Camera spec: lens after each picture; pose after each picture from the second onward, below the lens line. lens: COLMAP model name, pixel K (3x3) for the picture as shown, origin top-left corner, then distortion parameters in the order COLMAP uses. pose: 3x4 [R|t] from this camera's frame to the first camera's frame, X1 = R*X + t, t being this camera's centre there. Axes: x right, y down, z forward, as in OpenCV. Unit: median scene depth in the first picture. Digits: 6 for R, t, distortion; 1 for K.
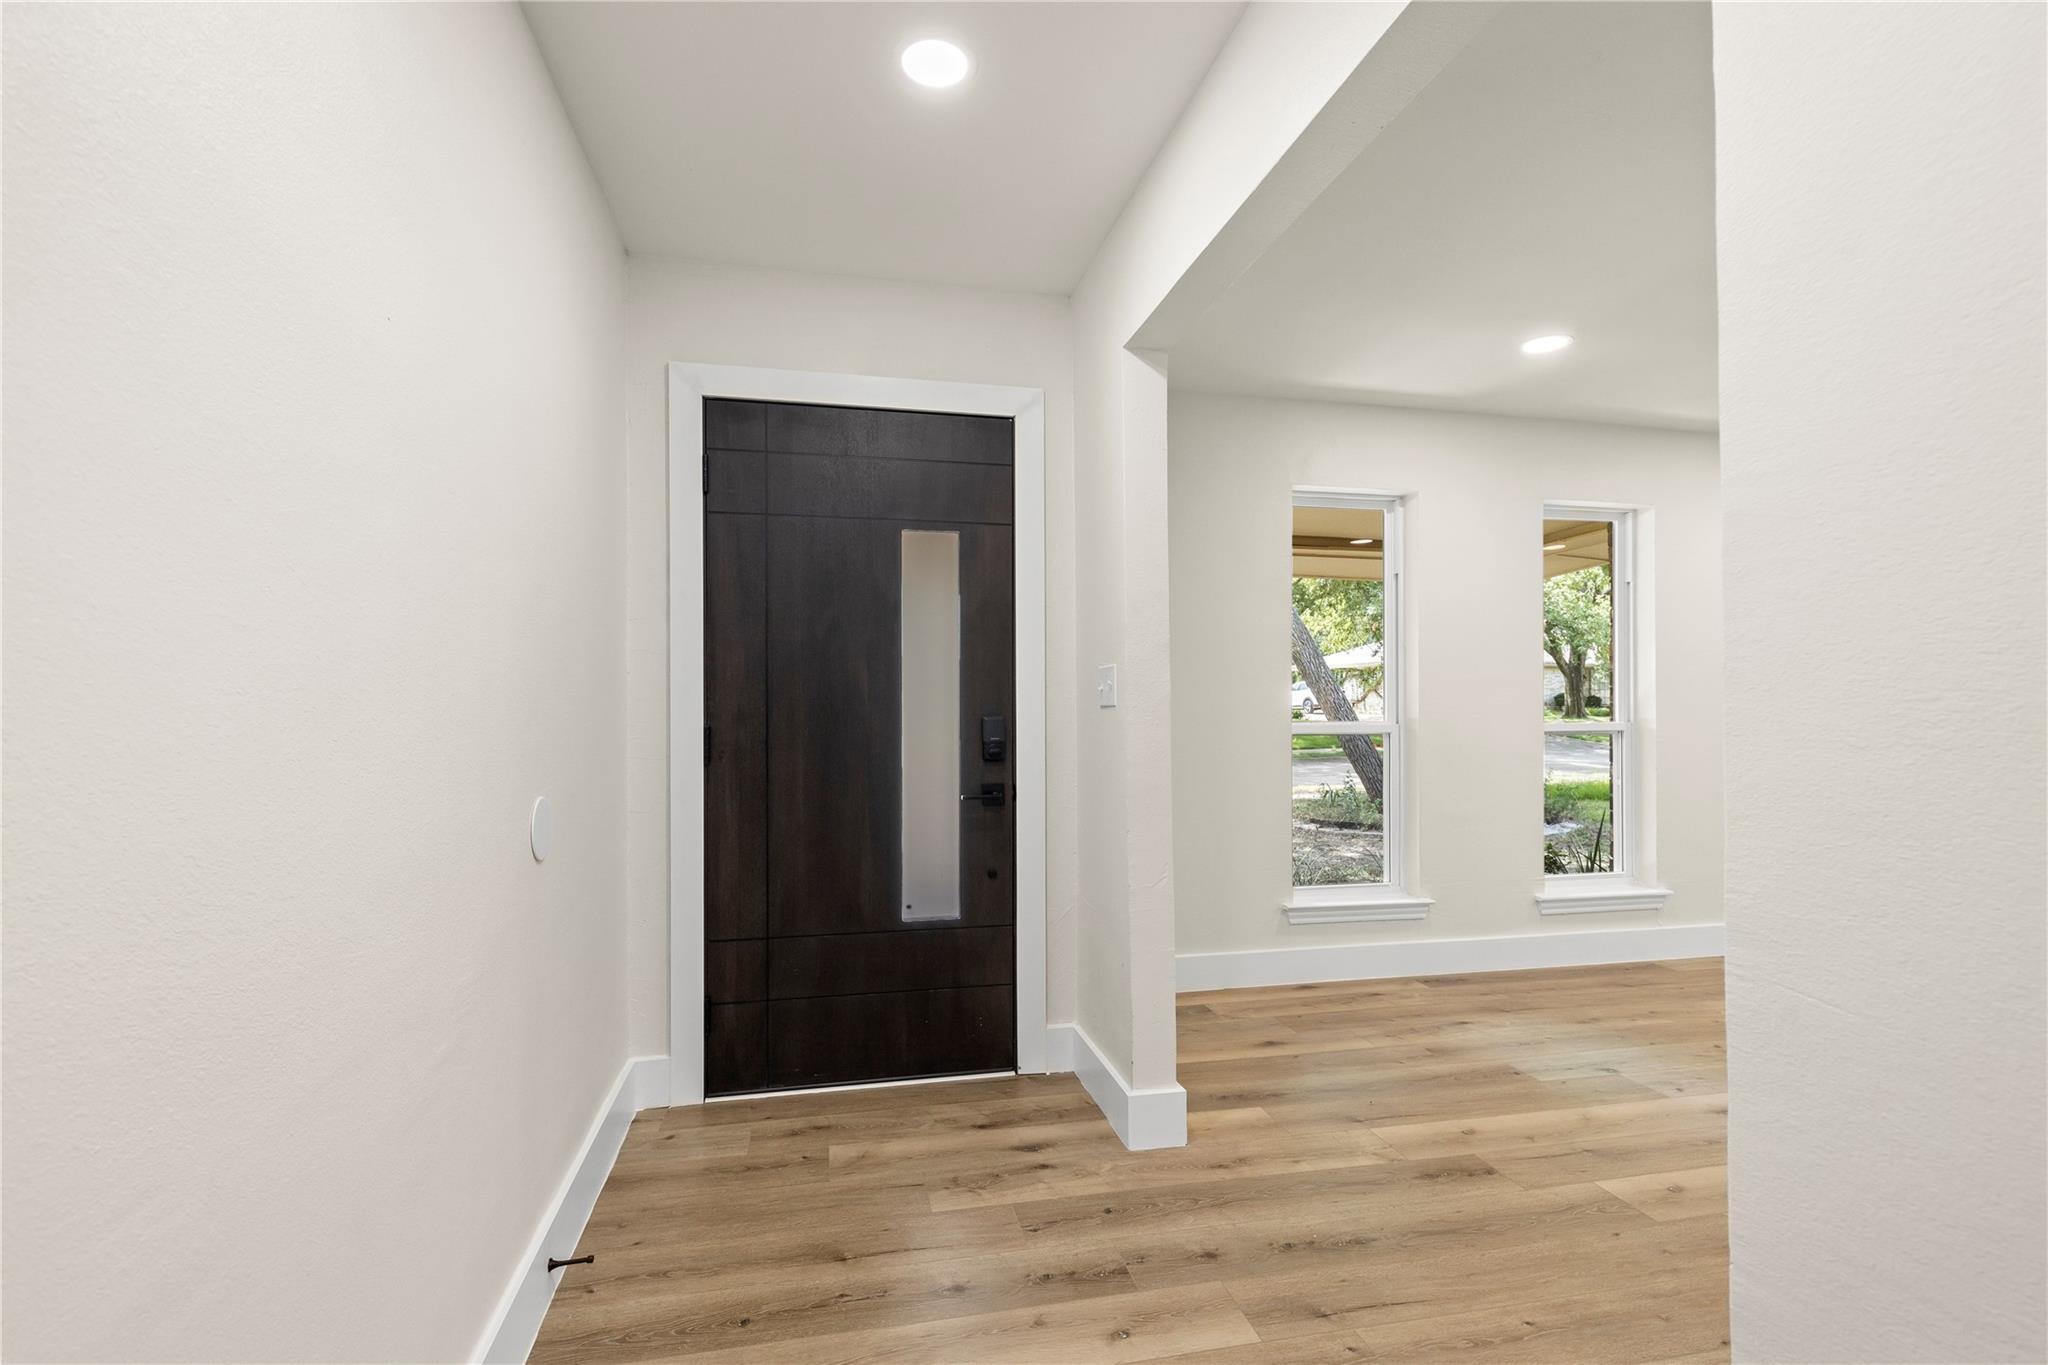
lens RADIAL K [[926.9, 0, 1000.3], [0, 926.9, 695.0], [0, 0, 1]] dist [-0.000284, -0.000308]
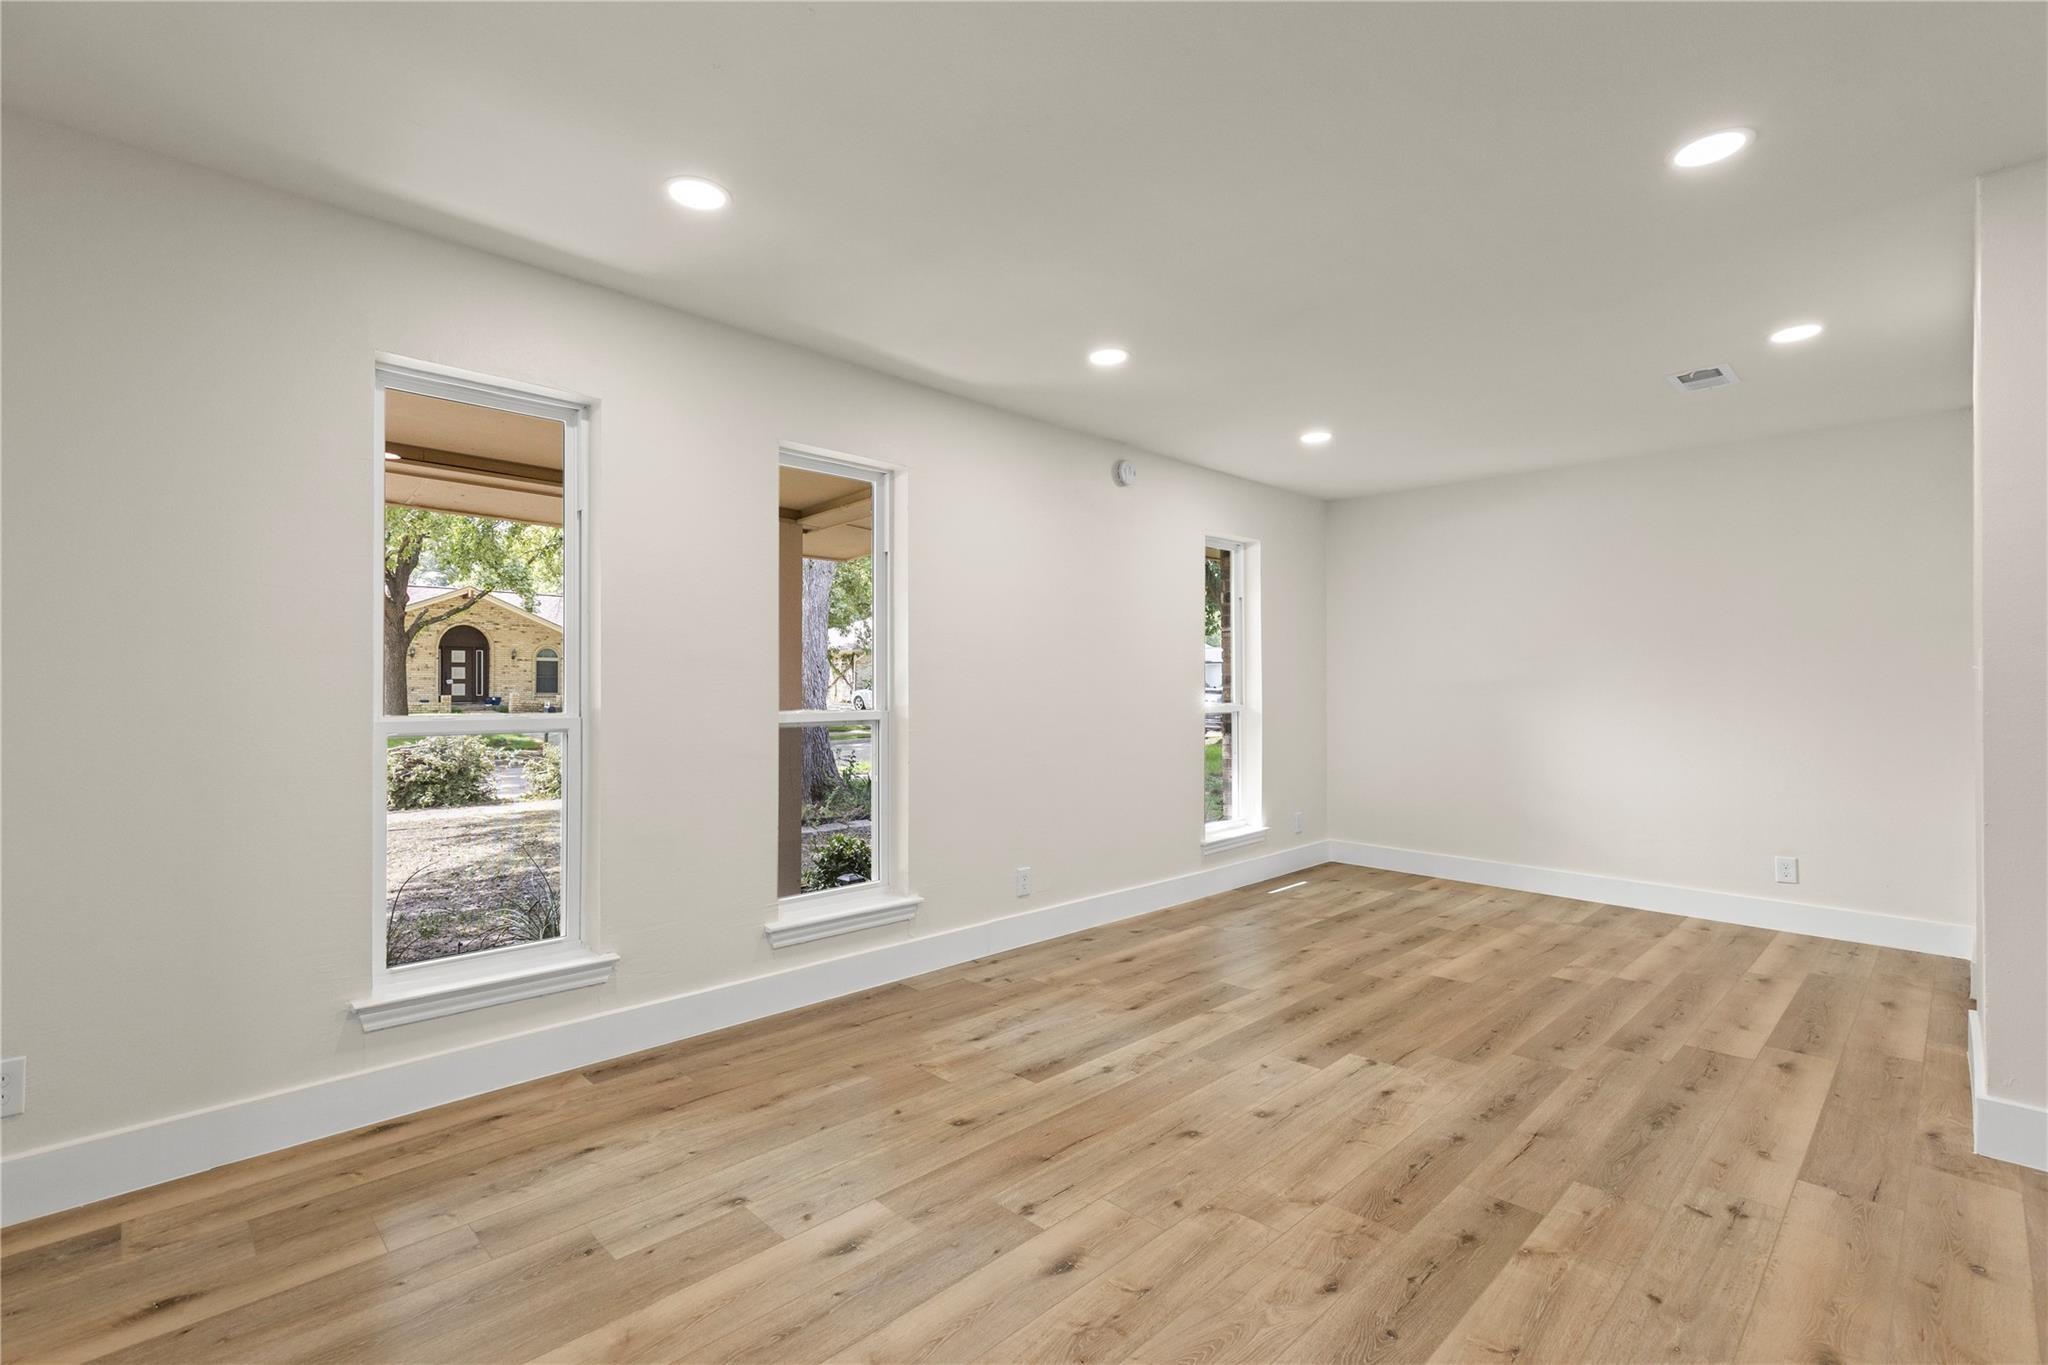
lens RADIAL K [[927.0, 0, 1015.5], [0, 927.0, 681.9], [0, 0, 1]] dist [0.010193, -0.000895]
pose [[0.840694, 0.005986, 0.541477, 0.347022], [-0.006006, 0.999980, -0.001728, 0.002948], [-0.541477, -0.001799, 0.840714, 0.216818]]
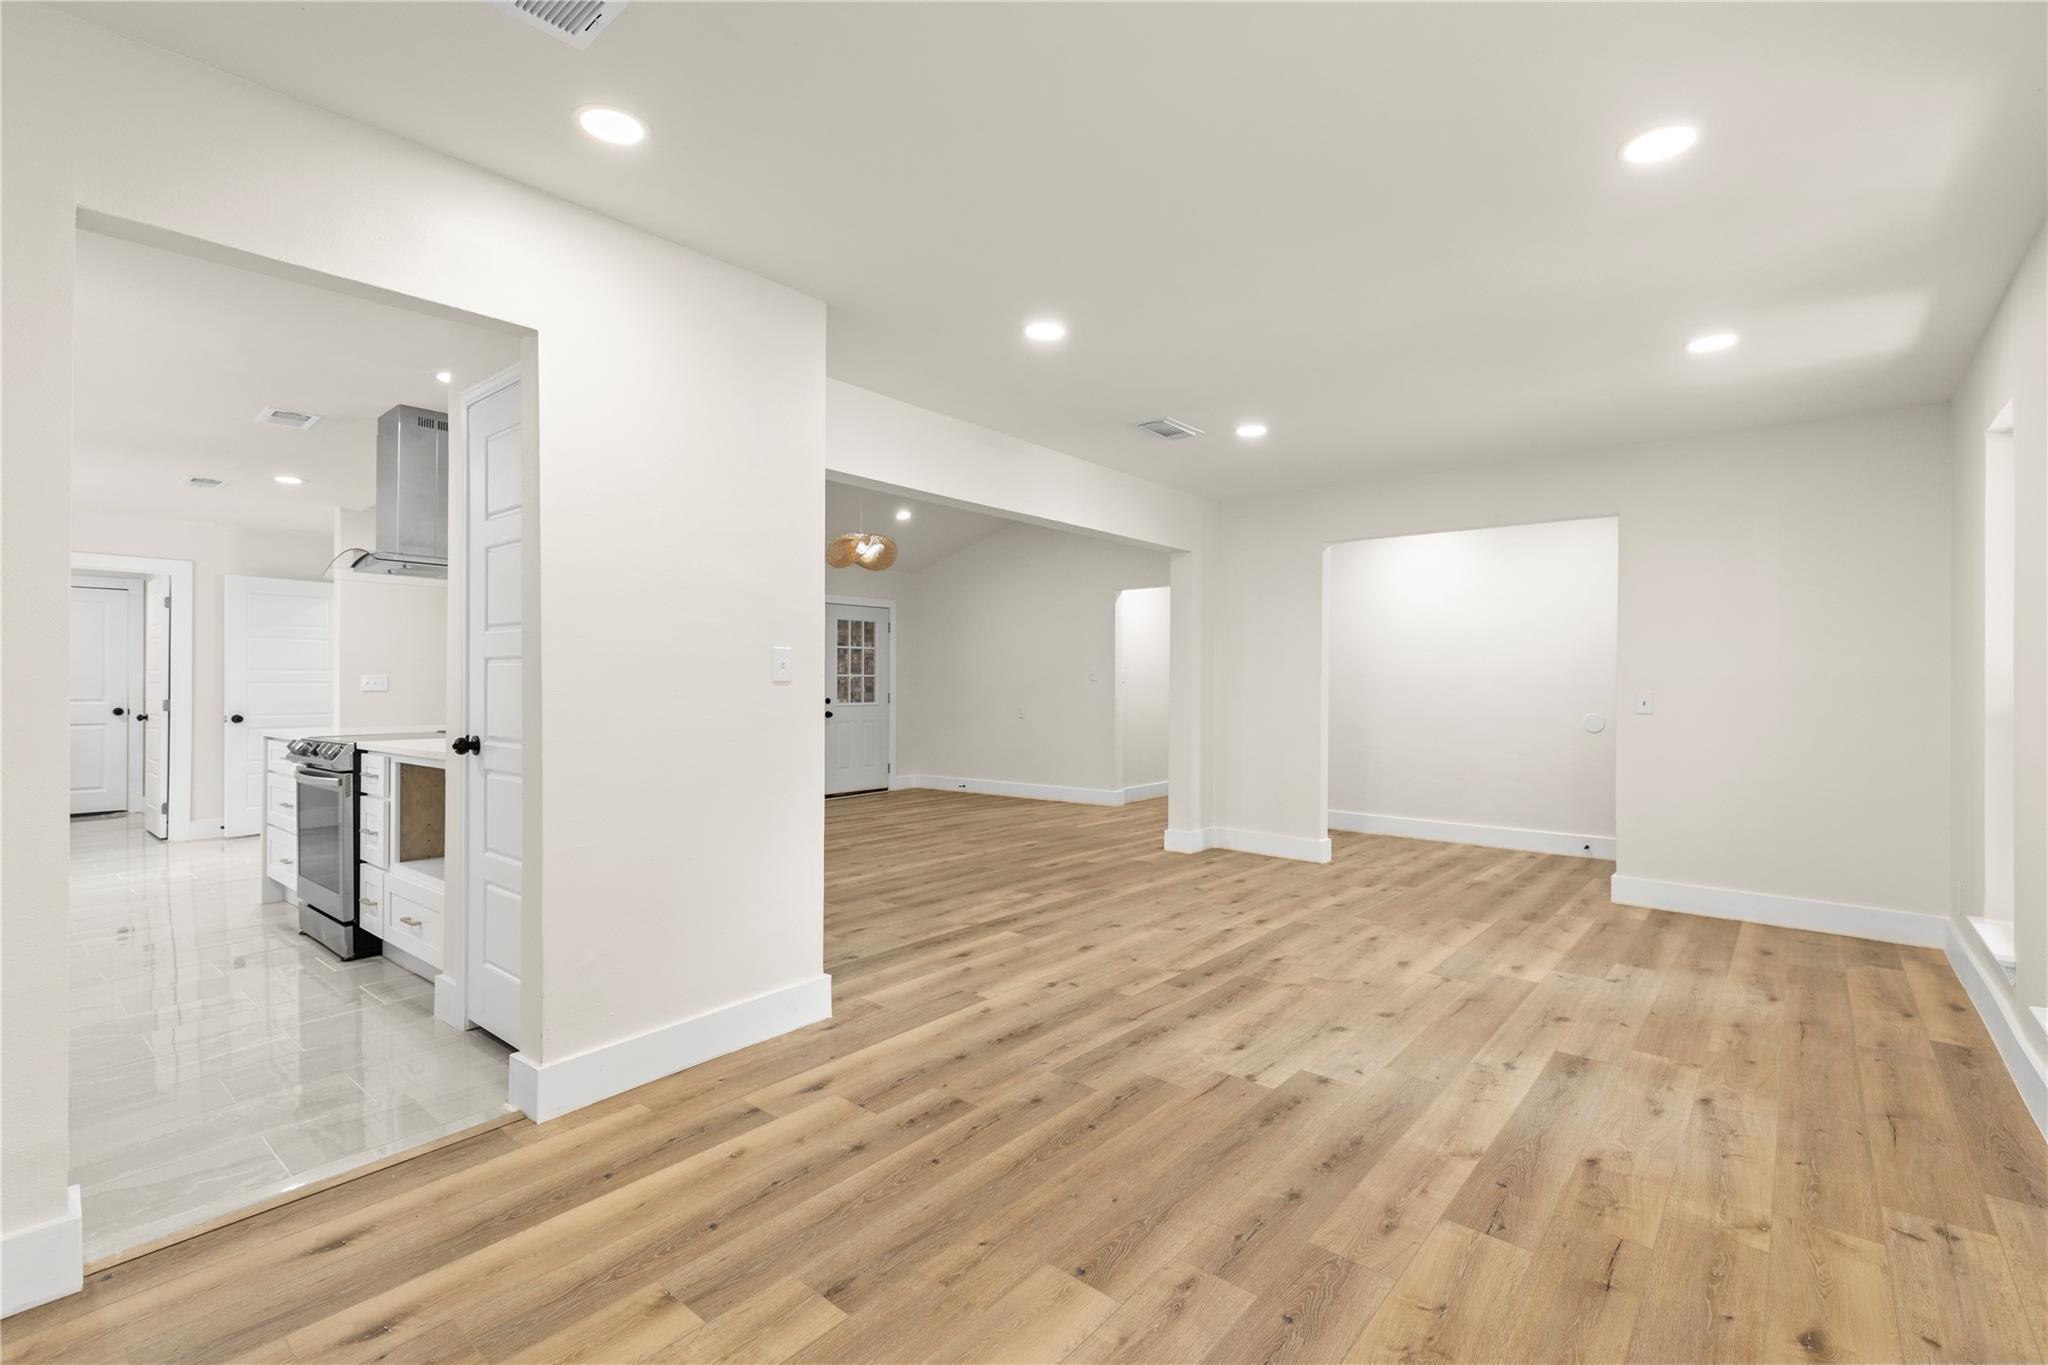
lens RADIAL K [[927.0, 0, 1015.5], [0, 927.0, 681.9], [0, 0, 1]] dist [0.010193, -0.000895]
pose [[-0.788151, -0.006979, -0.615443, 1.598794], [-0.000837, 0.999947, -0.010267, 0.013629], [0.615482, -0.007576, -0.788115, 1.158651]]
